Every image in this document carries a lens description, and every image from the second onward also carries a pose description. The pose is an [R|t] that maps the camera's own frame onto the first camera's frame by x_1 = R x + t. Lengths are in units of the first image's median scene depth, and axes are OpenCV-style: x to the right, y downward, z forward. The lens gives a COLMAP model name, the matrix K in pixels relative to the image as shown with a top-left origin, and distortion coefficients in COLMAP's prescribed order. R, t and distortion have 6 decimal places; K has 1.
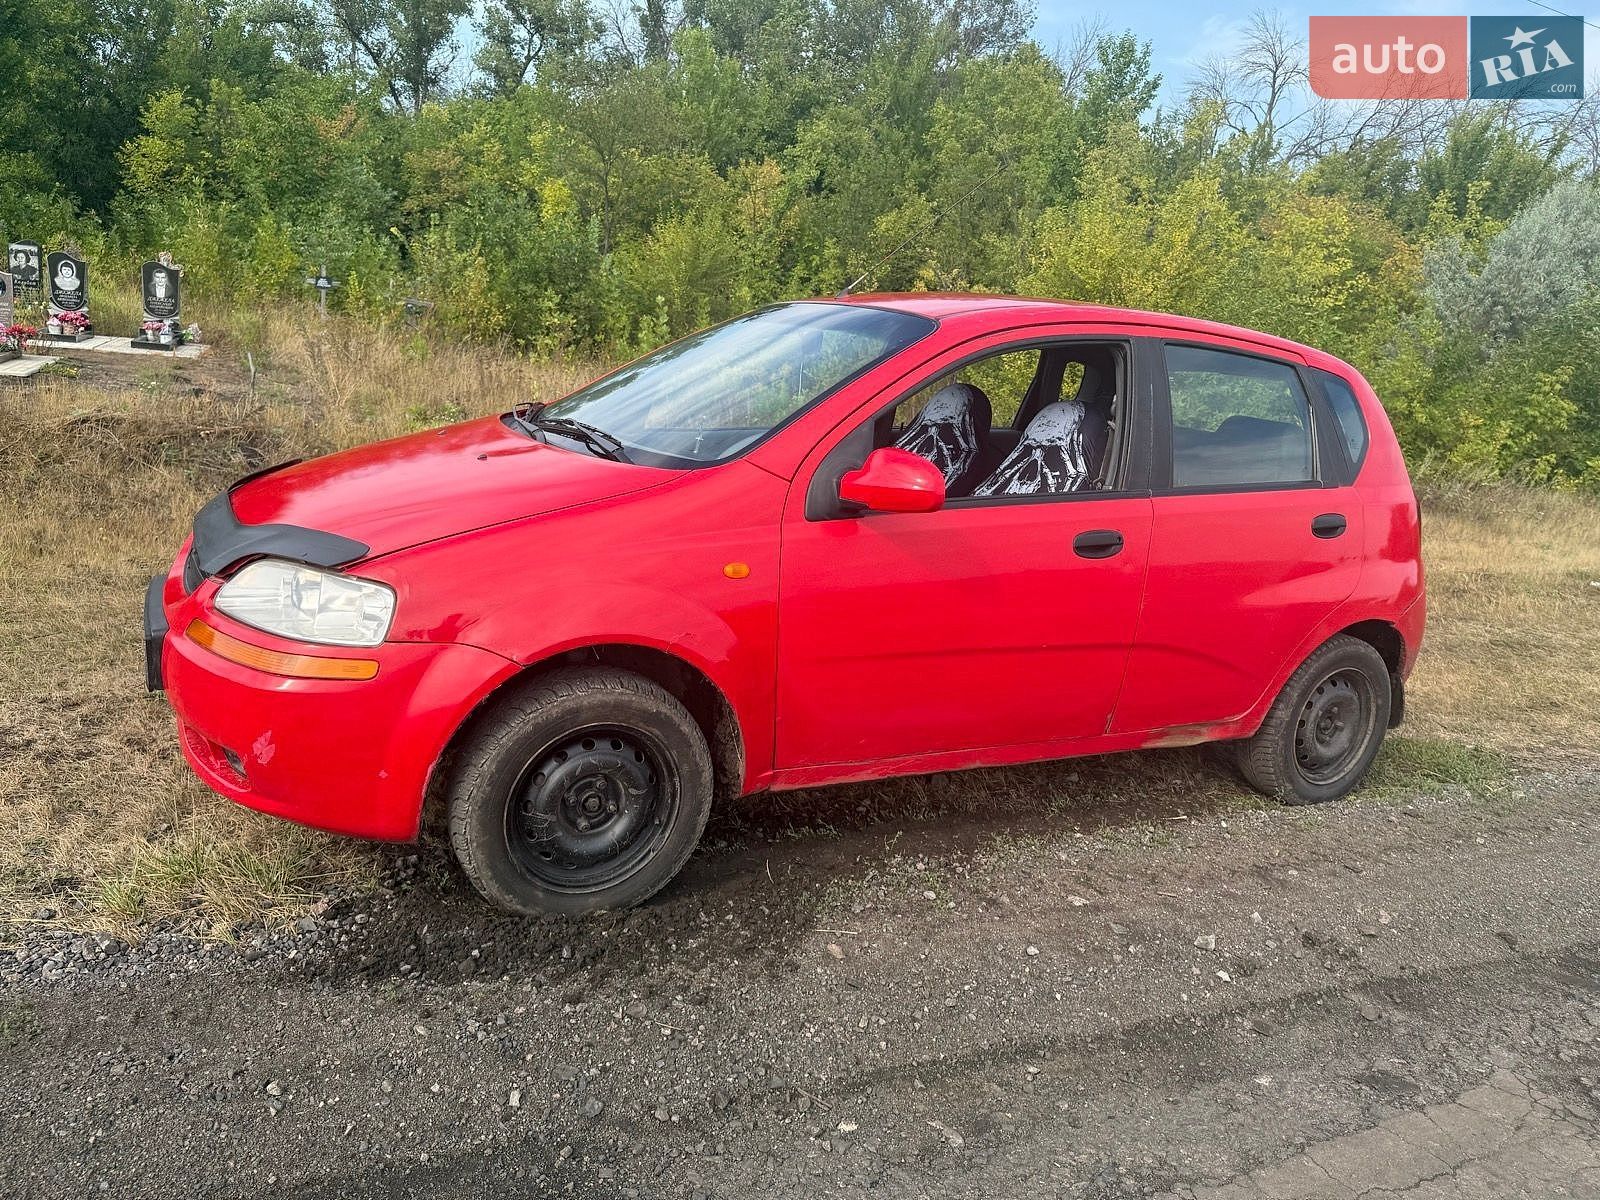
lens RADIAL K [[1199.2, 0, 800.1], [0, 1199.2, 579.4], [0, 0, 1]] dist [0.020658, 0.001764]
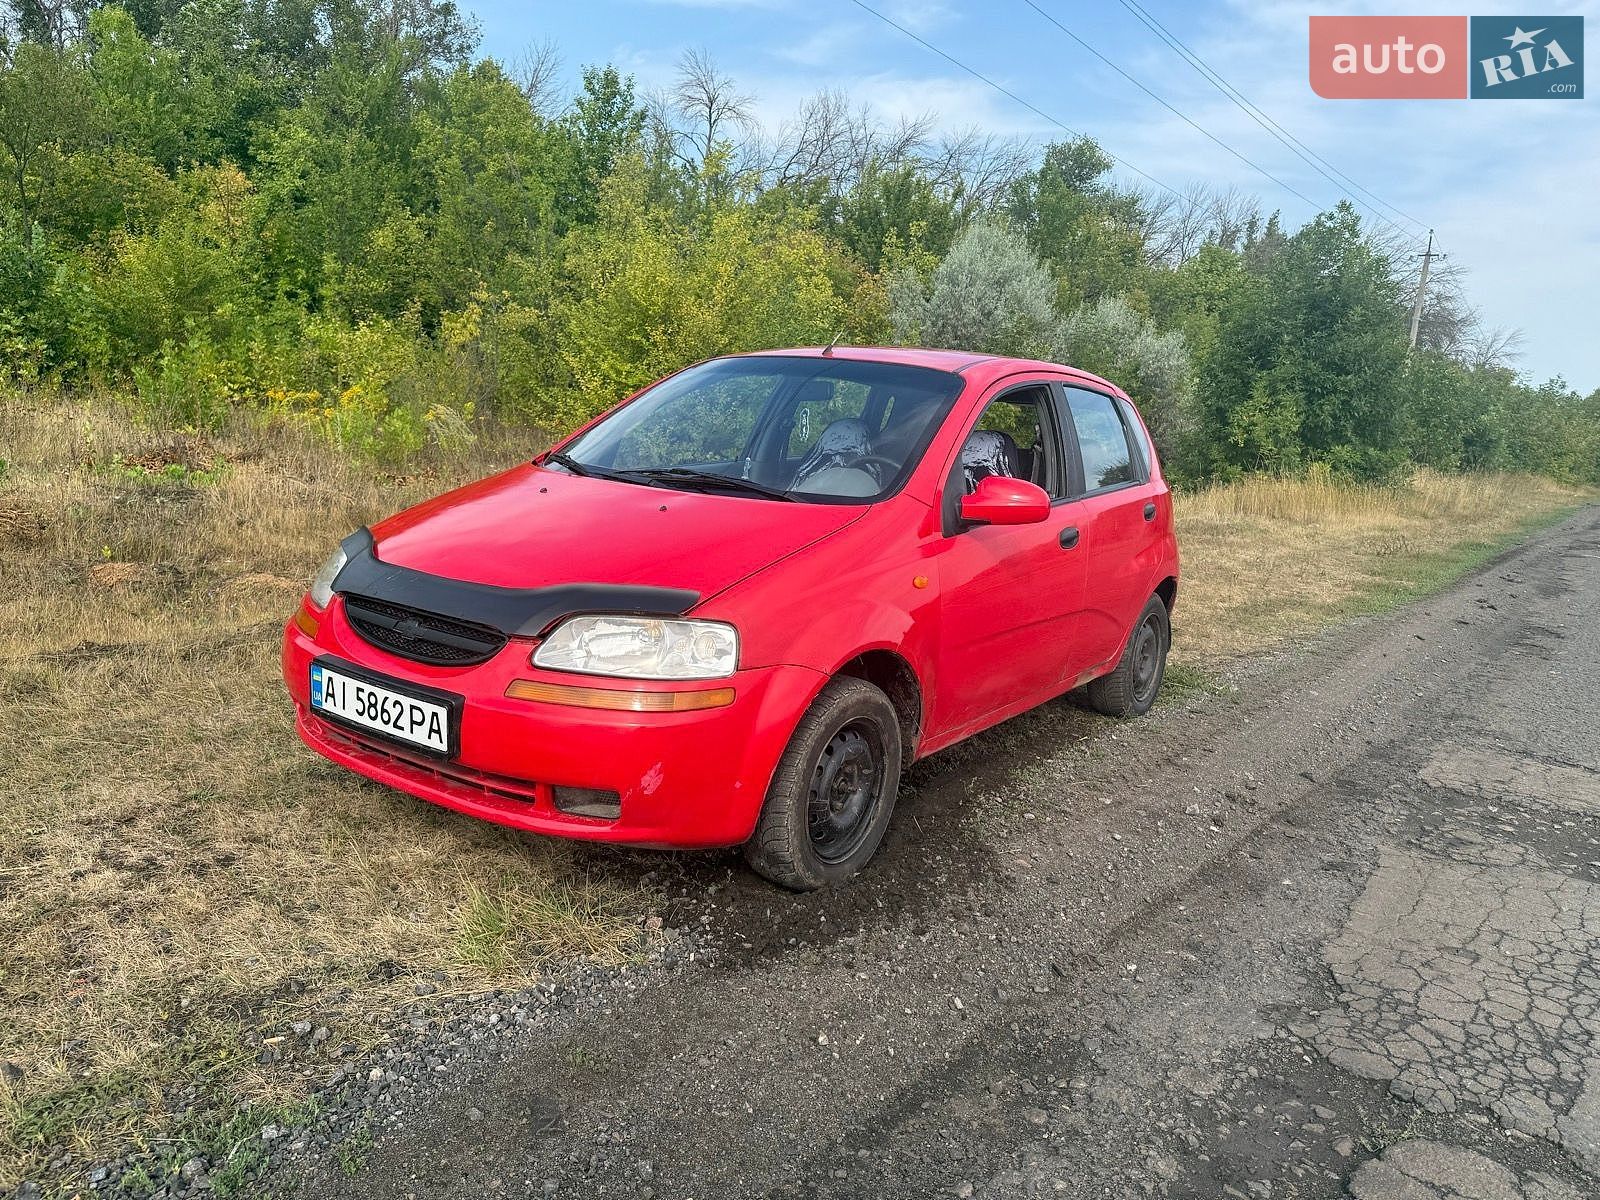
lens RADIAL K [[1236.7, 0, 761.0], [0, 1236.7, 606.1], [0, 0, 1]] dist [-0.005696, -0.004260]
pose [[0.882336, -0.111982, 0.457103, -0.165149], [0.106354, 0.993597, 0.038121, -0.010269], [-0.458445, 0.014979, 0.888597, -0.014347]]
